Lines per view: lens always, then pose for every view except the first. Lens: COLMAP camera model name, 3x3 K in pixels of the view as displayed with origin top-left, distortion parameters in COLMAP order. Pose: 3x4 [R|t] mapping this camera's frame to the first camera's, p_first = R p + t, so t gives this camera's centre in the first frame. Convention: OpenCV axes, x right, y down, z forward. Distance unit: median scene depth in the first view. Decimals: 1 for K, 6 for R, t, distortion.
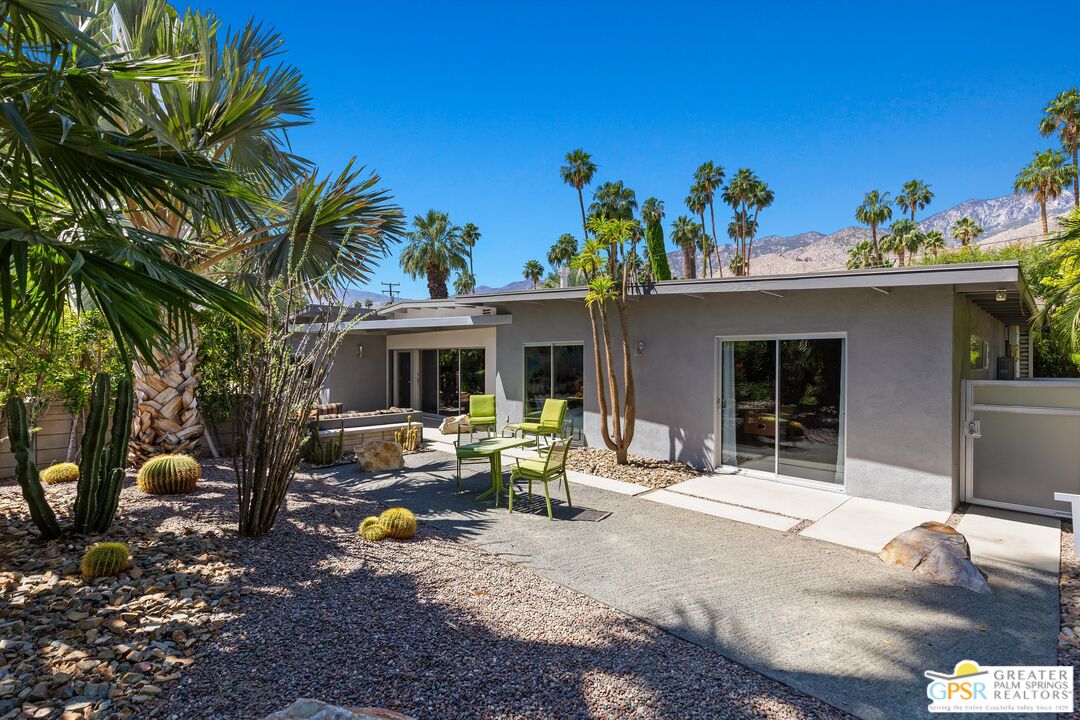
lens RADIAL K [[499.1, 0, 553.5], [0, 499.1, 380.3], [0, 0, 1]] dist [0.002642, -0.003359]
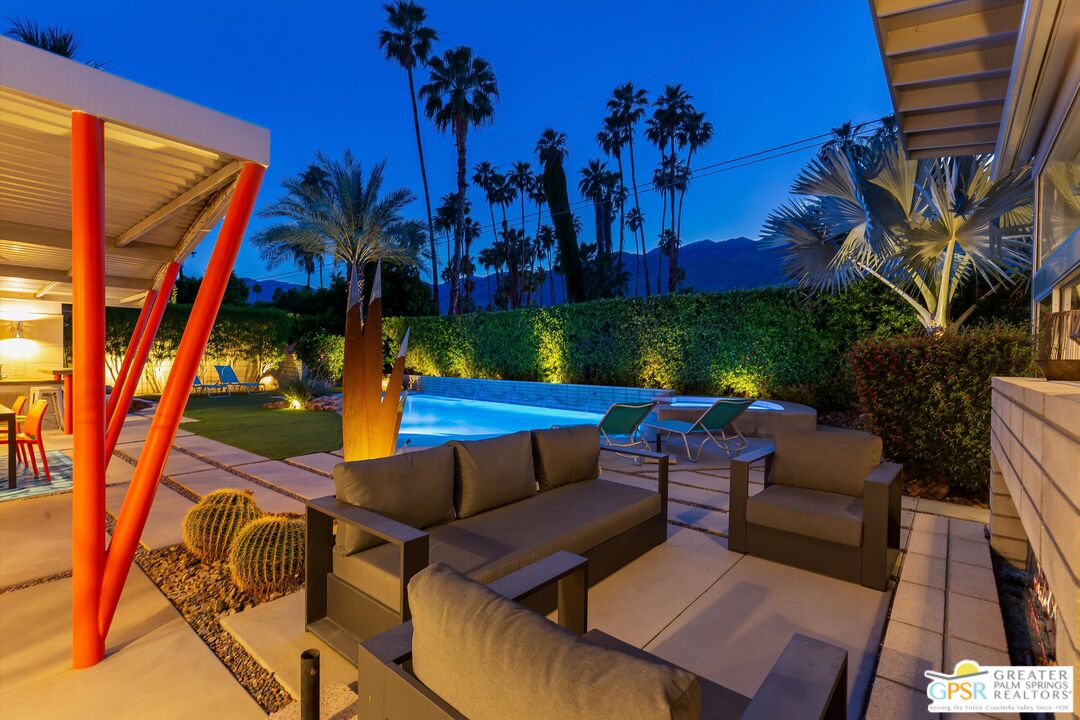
lens RADIAL K [[499.1, 0, 544.0], [0, 499.1, 367.8], [0, 0, 1]] dist [0.002642, -0.003359]
pose [[0.995264, 0.014362, 0.096144, 0.121372], [-0.012606, 0.999743, -0.018846, -0.002332], [-0.096390, 0.017545, 0.995189, 0.279761]]
